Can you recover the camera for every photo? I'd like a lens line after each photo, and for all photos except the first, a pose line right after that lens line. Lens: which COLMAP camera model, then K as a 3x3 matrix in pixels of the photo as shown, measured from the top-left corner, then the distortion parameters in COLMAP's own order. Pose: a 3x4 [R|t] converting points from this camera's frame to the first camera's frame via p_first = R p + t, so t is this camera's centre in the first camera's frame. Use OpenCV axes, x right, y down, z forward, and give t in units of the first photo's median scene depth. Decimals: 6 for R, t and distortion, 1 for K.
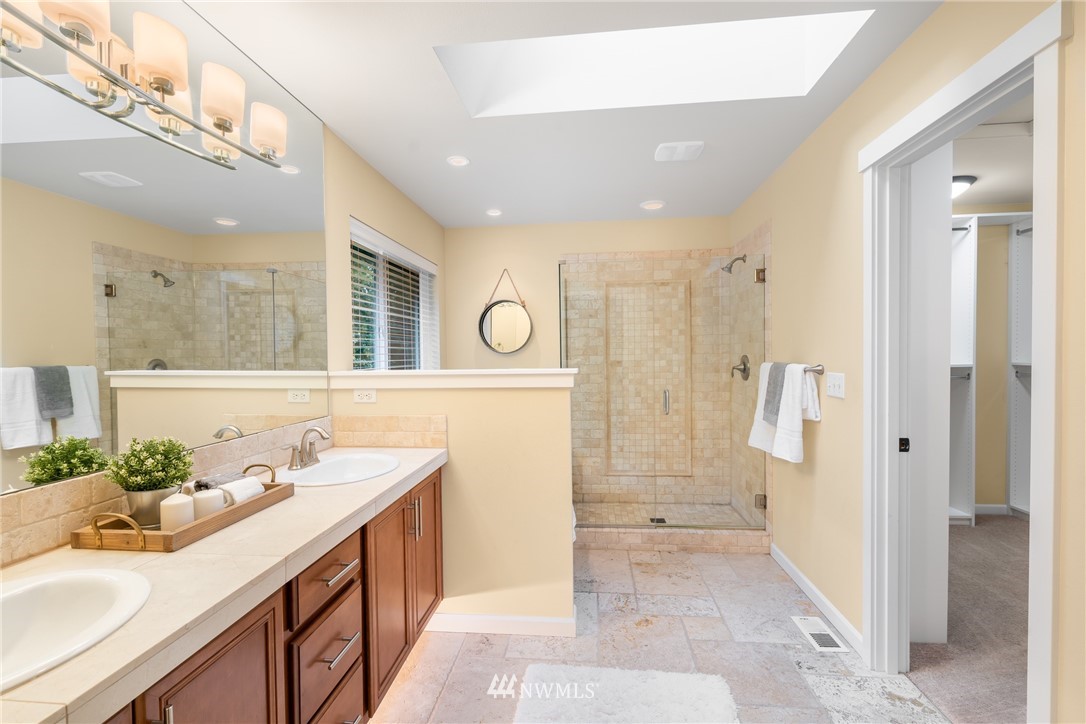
lens RADIAL K [[488.5, 0, 540.3], [0, 488.5, 363.4], [0, 0, 1]] dist [-0.002923, 0.000530]
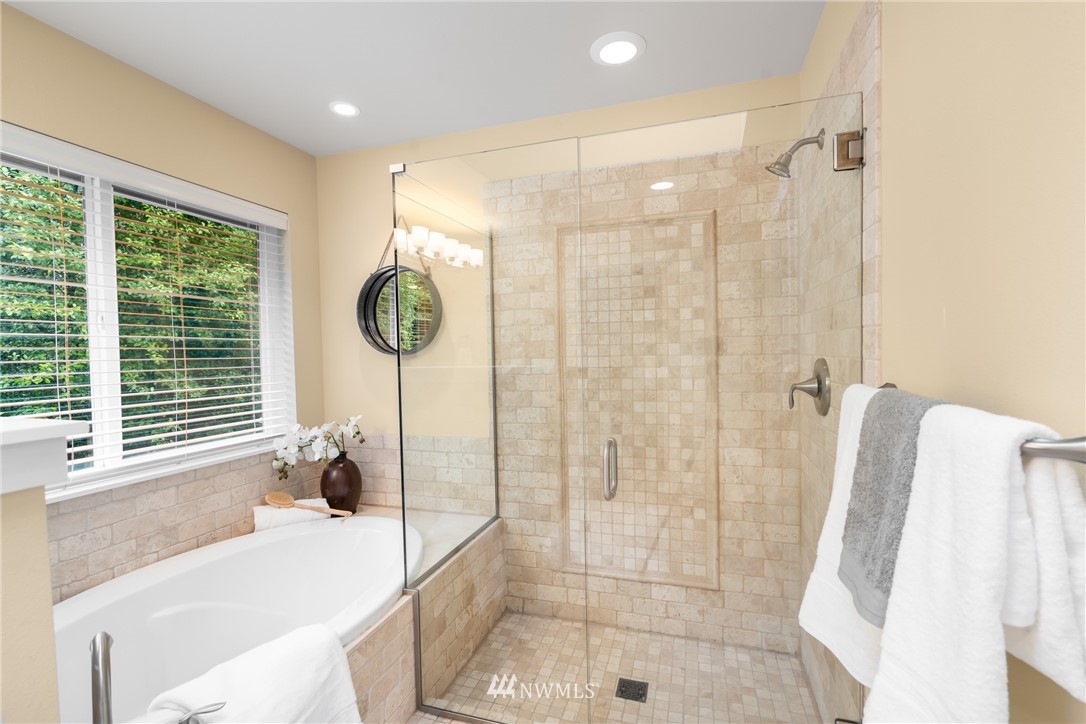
lens RADIAL K [[488.5, 0, 540.3], [0, 488.5, 363.4], [0, 0, 1]] dist [-0.002923, 0.000530]
pose [[0.978717, 0.000308, -0.205214, 0.231285], [0.001480, 0.999962, 0.008559, -0.014972], [0.205209, -0.008681, 0.978680, 0.456393]]
